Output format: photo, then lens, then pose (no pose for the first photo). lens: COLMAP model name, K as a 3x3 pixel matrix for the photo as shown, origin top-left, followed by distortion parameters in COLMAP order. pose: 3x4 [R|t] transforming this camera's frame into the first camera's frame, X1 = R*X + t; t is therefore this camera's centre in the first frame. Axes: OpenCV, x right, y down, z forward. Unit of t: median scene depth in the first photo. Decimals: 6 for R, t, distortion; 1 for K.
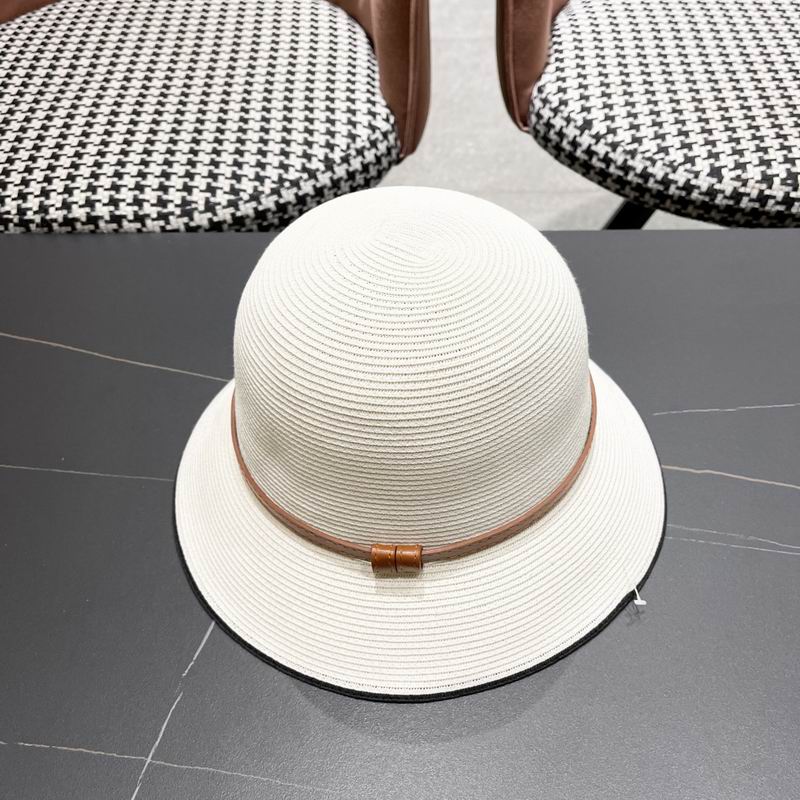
lens RADIAL K [[839.6, 0, 409.2], [0, 839.6, 408.1], [0, 0, 1]] dist [0.013738, 0.000000]
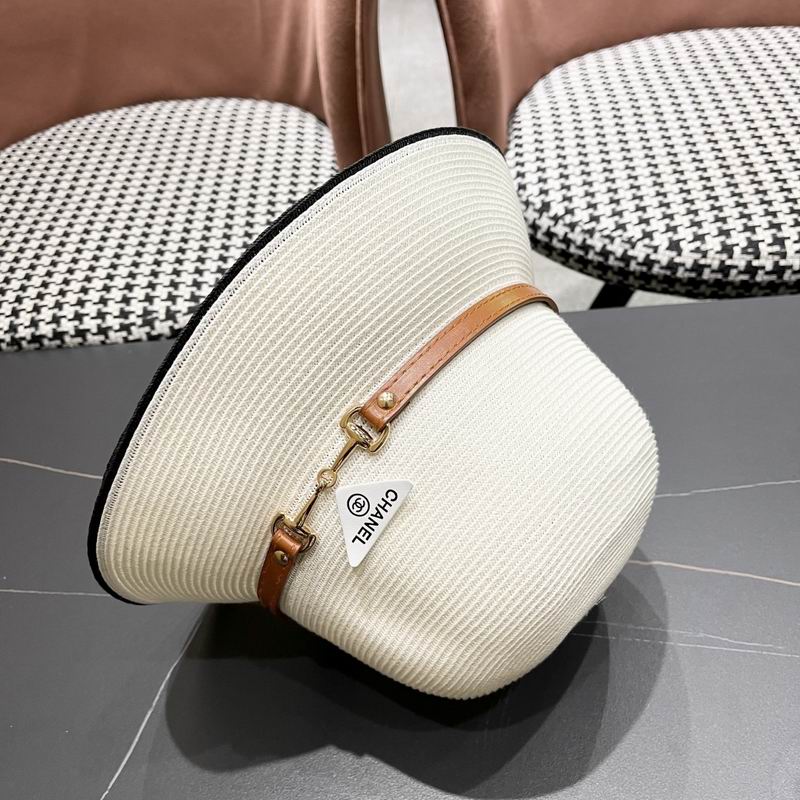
lens RADIAL K [[839.6, 0, 399.1], [0, 839.6, 415.8], [0, 0, 1]] dist [0.013738, 0.000000]
pose [[0.995296, -0.057665, -0.077855, 0.107951], [0.050948, 0.995020, -0.085668, -0.016014], [0.082408, 0.081298, 0.993277, 0.020151]]
